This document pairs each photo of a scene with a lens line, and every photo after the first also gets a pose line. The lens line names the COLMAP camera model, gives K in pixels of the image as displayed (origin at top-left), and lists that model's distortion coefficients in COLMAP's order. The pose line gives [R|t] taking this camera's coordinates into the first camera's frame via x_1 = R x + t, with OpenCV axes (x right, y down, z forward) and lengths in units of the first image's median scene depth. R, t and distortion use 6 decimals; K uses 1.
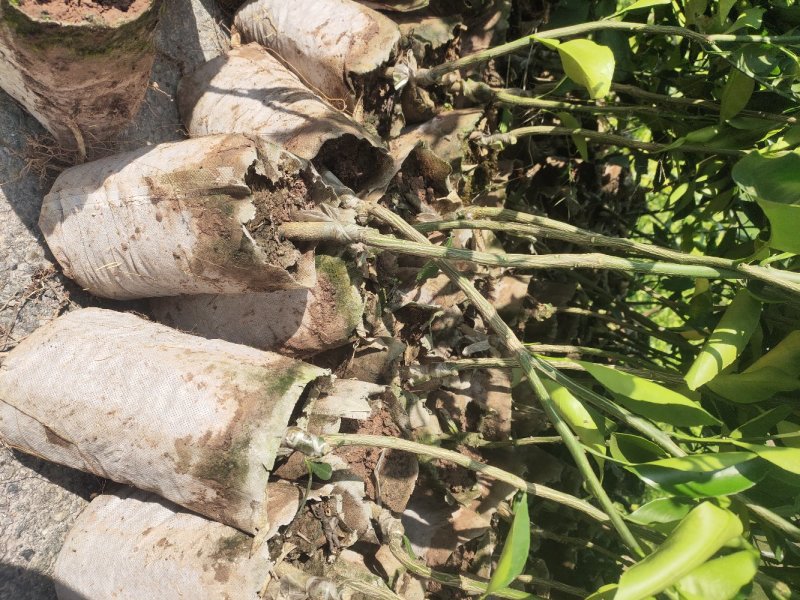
lens RADIAL K [[592.2, 0, 400.0], [0, 592.2, 300.0], [0, 0, 1]] dist [0.040829, -0.069560]
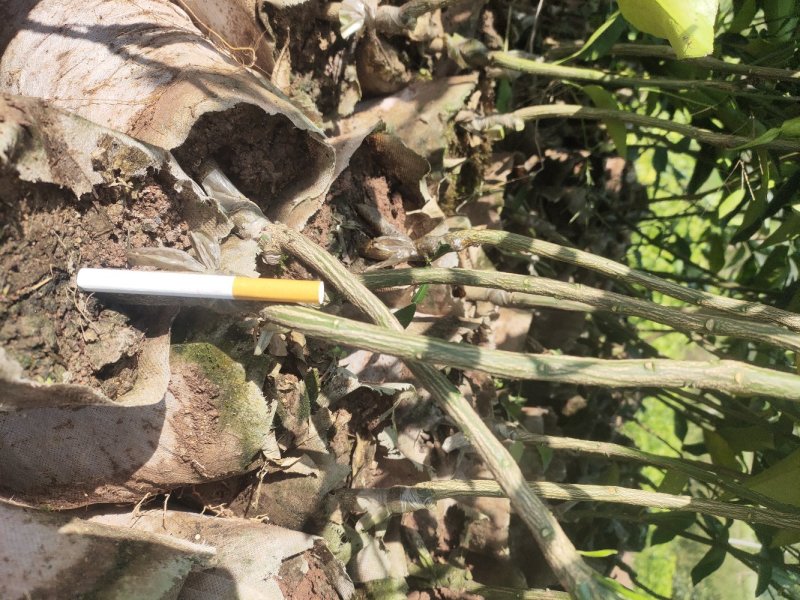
lens RADIAL K [[592.2, 0, 400.0], [0, 592.2, 300.0], [0, 0, 1]] dist [0.040829, -0.069560]
pose [[0.998743, 0.012444, 0.048556, 0.024568], [-0.013681, 0.999588, 0.025238, -0.090832], [-0.048222, -0.025871, 0.998502, 0.349446]]
